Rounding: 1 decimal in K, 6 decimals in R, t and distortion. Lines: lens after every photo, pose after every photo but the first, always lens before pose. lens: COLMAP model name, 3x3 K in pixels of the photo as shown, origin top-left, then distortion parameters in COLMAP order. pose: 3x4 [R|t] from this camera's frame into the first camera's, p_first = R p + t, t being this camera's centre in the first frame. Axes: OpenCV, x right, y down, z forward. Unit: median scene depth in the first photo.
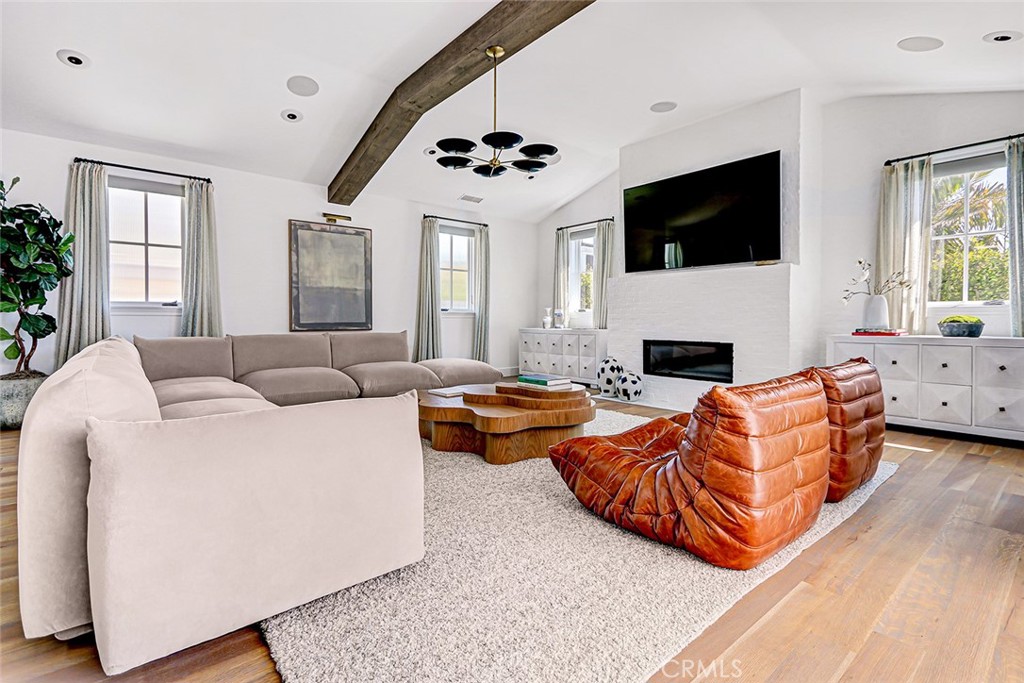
lens RADIAL K [[490.5, 0, 516.0], [0, 490.5, 330.1], [0, 0, 1]] dist [0.006770, -0.001276]
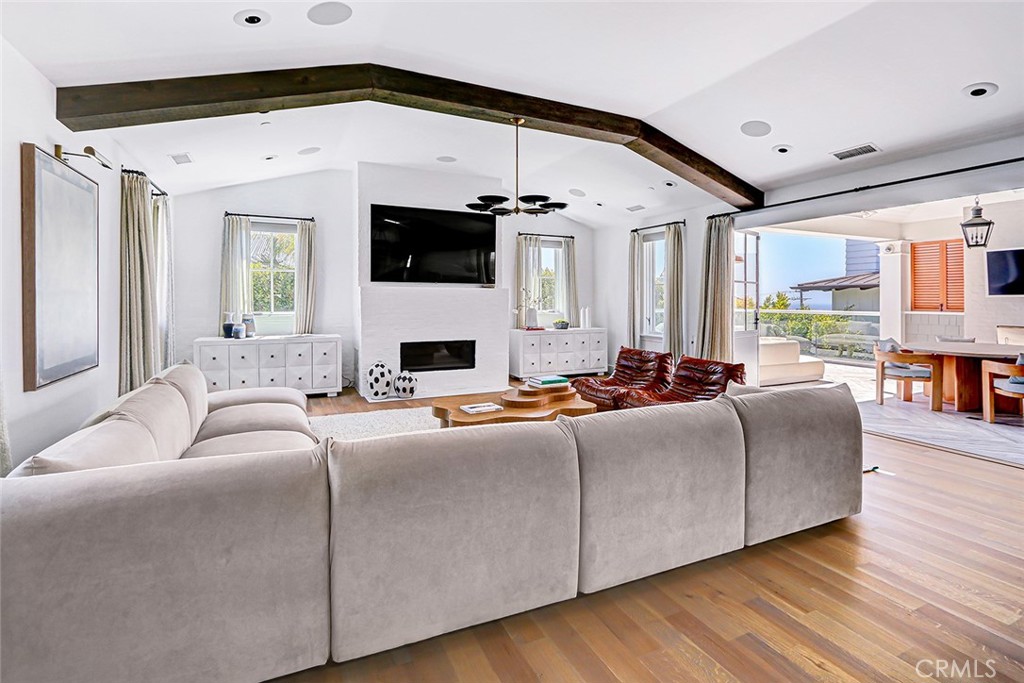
lens RADIAL K [[490.5, 0, 515.8], [0, 490.5, 307.7], [0, 0, 1]] dist [0.006770, -0.001276]
pose [[0.247358, -0.018028, 0.968756, -0.777583], [0.012788, 0.999801, 0.015341, -0.075578], [-0.968840, 0.008594, 0.247540, 0.451841]]
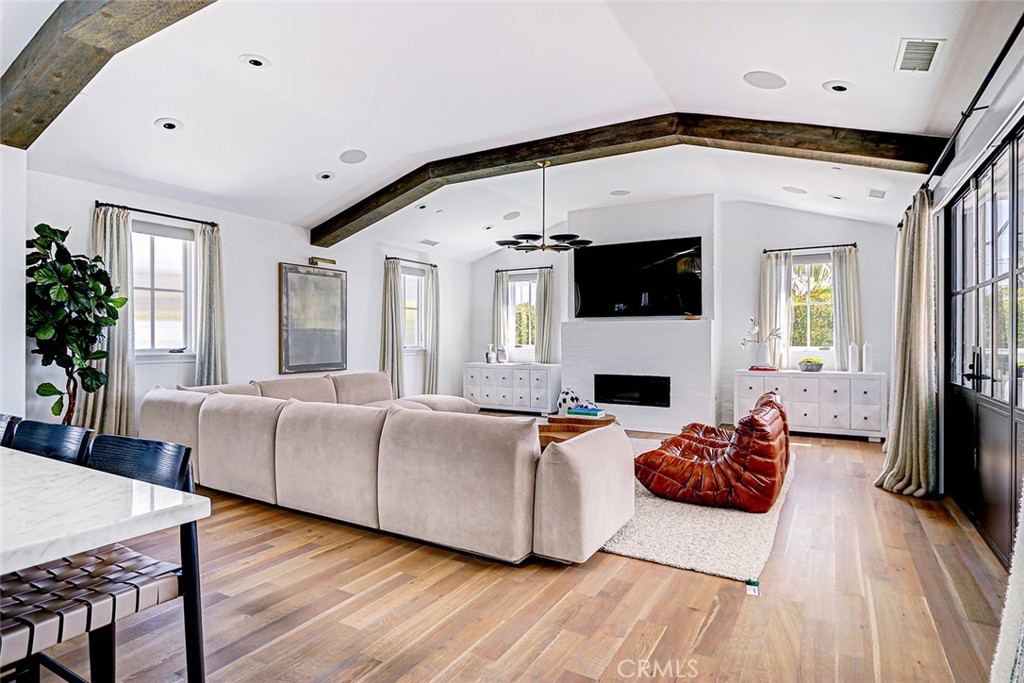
lens RADIAL K [[548.6, 0, 516.8], [0, 548.6, 341.0], [0, 0, 1]] dist [-0.000699, -0.000336]
pose [[0.939759, -0.002577, 0.341829, -0.384111], [0.007364, 0.999892, -0.012708, -0.046452], [-0.341759, 0.014459, 0.939676, -0.211238]]
